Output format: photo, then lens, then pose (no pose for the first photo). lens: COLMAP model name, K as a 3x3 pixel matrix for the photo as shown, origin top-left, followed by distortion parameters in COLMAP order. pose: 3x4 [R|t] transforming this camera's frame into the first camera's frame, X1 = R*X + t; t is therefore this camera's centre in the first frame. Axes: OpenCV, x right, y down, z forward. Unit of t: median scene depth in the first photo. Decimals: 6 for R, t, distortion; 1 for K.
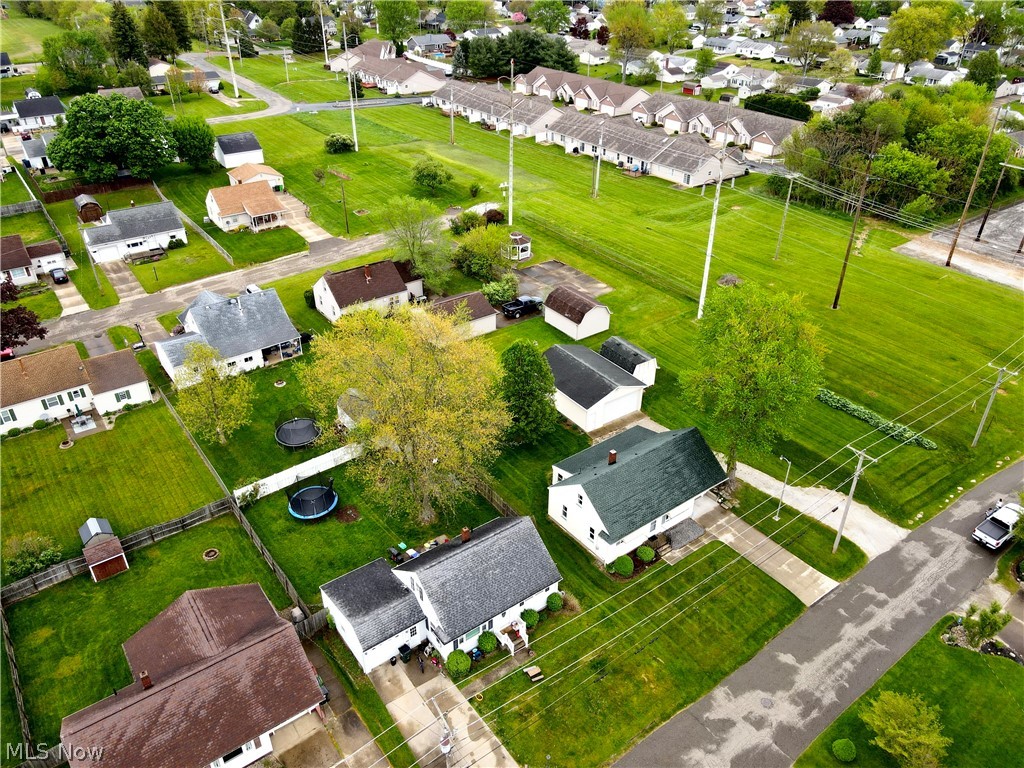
lens RADIAL K [[729.7, 0, 512.0], [0, 729.7, 384.0], [0, 0, 1]] dist [0.010896, -0.000145]
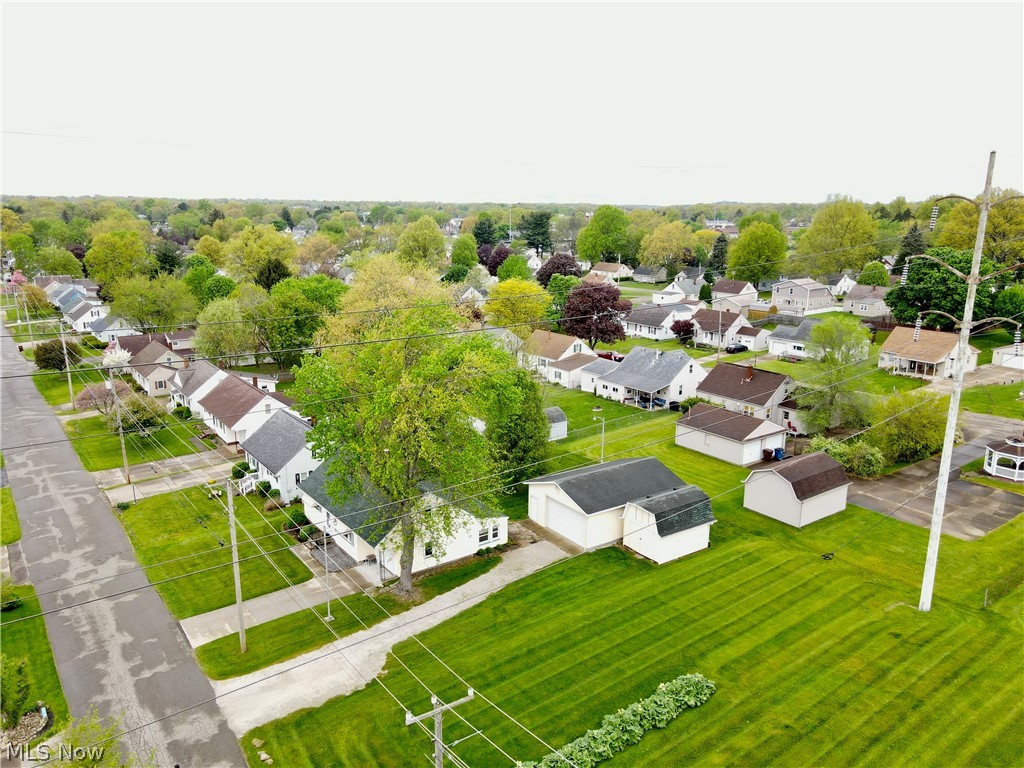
lens RADIAL K [[729.7, 0, 512.0], [0, 729.7, 384.0], [0, 0, 1]] dist [0.010896, -0.000145]
pose [[0.019840, 0.243879, -0.969603, 1.084288], [-0.533139, 0.822988, 0.196093, -0.261449], [0.845795, 0.513043, 0.146349, 1.002611]]
